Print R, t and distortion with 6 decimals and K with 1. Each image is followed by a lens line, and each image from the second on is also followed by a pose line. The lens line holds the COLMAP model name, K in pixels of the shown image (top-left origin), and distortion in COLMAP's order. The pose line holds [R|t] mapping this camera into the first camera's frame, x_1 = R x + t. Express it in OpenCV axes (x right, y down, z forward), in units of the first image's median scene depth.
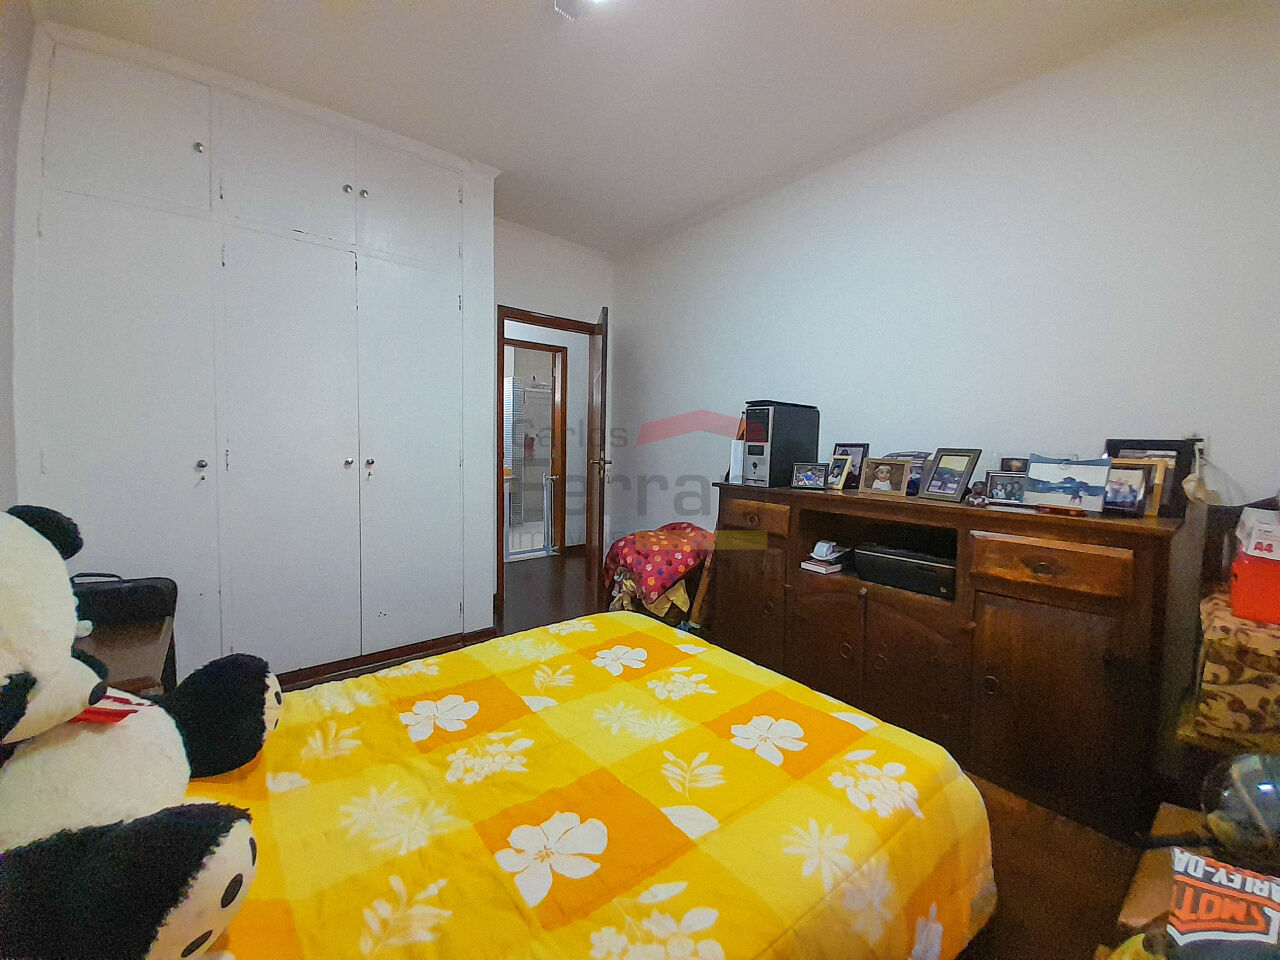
lens RADIAL K [[502.7, 0, 652.6], [0, 502.7, 464.6], [0, 0, 1]] dist [0.020612, -0.017014]
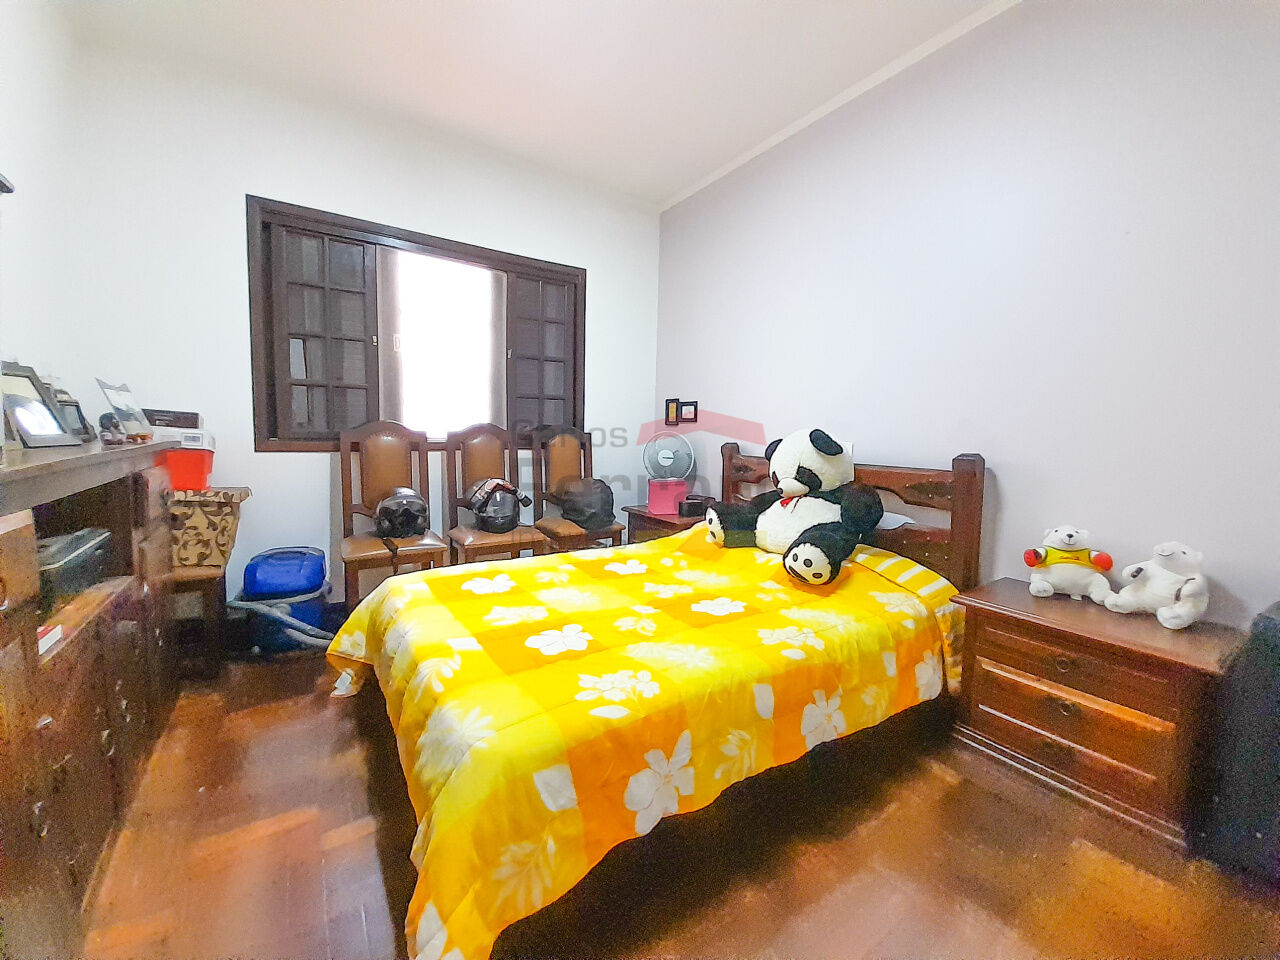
lens RADIAL K [[502.7, 0, 652.6], [0, 502.7, 464.6], [0, 0, 1]] dist [0.020612, -0.017014]
pose [[-0.994057, -0.047596, 0.097906, -0.306003], [-0.036023, 0.992507, 0.116757, -0.009863], [-0.102730, 0.112536, -0.988323, 1.920359]]
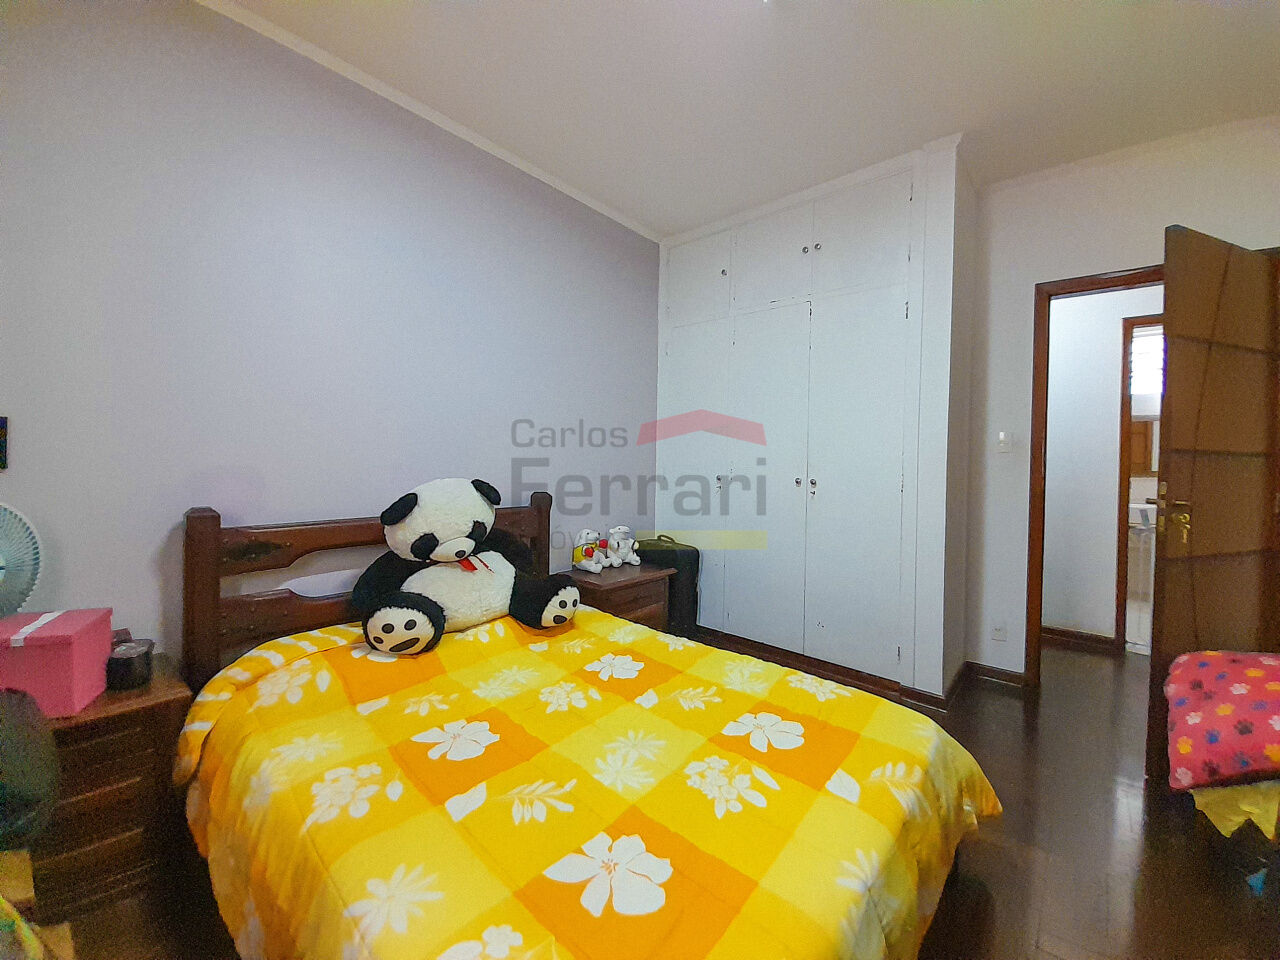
lens RADIAL K [[502.7, 0, 652.6], [0, 502.7, 464.6], [0, 0, 1]] dist [0.020612, -0.017014]
pose [[0.163286, -0.005434, -0.986564, 0.736218], [-0.062126, 0.997944, -0.015779, -0.005437], [0.984621, 0.063868, 0.162612, 0.722521]]
